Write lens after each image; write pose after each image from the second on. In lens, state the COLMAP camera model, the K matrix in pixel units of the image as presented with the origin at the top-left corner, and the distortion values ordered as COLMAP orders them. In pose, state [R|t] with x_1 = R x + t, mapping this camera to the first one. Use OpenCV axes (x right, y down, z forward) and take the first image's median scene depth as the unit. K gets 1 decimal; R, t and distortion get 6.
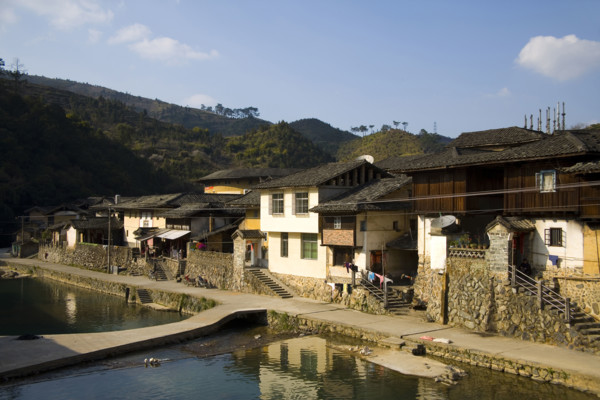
lens RADIAL K [[639.7, 0, 300.0], [0, 639.7, 200.0], [0, 0, 1]] dist [0.019435, 0.041962]
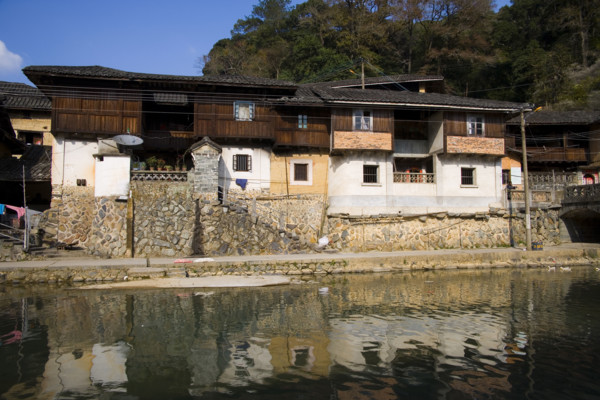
lens RADIAL K [[490.3, 0, 300.0], [0, 490.3, 200.0], [0, 0, 1]] dist [-0.012183, -0.003438]
pose [[0.300845, 0.057464, 0.951940, -0.357202], [-0.010061, 0.998319, -0.057084, 0.162919], [-0.953620, 0.007596, 0.300917, 0.630395]]
